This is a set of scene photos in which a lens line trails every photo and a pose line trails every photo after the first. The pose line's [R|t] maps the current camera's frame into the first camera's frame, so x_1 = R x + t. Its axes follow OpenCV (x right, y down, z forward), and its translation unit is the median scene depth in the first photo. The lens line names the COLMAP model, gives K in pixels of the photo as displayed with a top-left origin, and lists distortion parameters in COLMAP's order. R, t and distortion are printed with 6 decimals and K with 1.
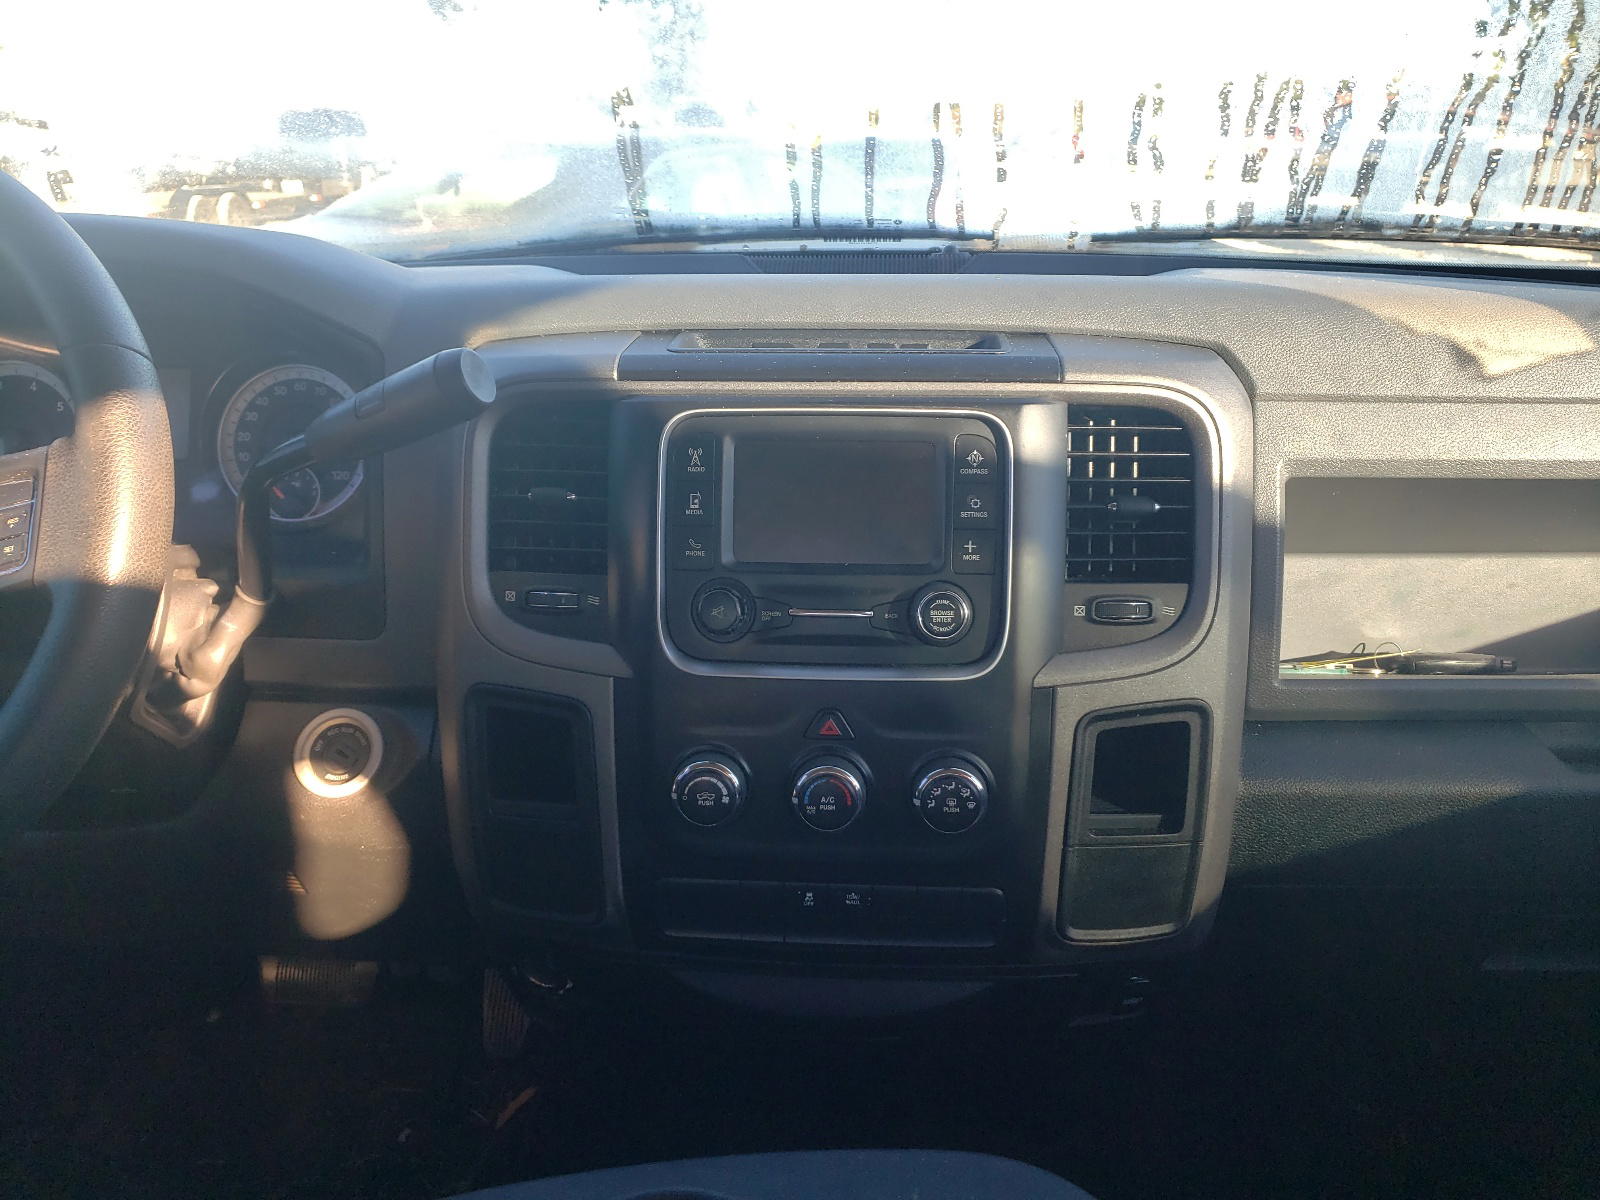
lens RADIAL K [[1211.7, 0, 799.9], [0, 1211.7, 600.1], [0, 0, 1]] dist [-0.003276, -0.000965]
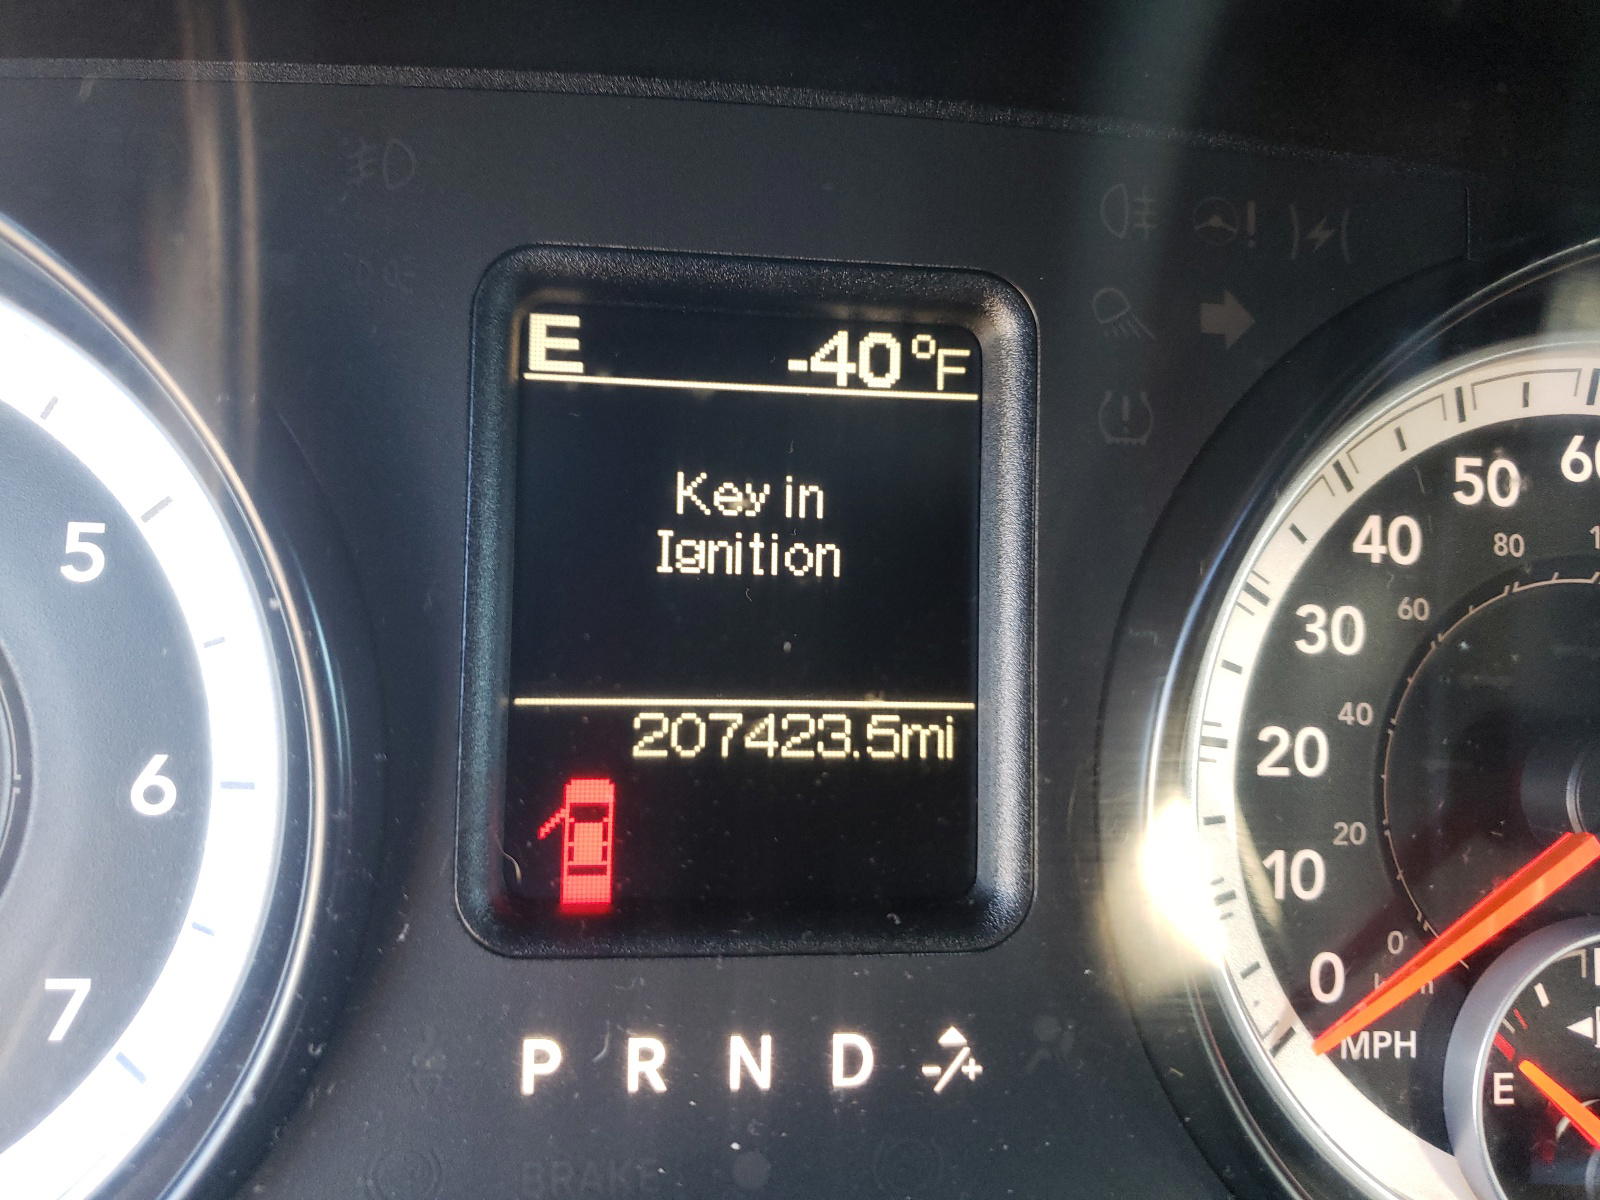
lens RADIAL K [[1211.7, 0, 800.0], [0, 1211.7, 600.0], [0, 0, 1]] dist [-0.003276, -0.000965]
pose [[0.979553, -0.000135, 0.201188, -0.560626], [-0.020390, 0.994784, 0.099941, -0.171497], [-0.200152, -0.101999, 0.974441, 0.849654]]
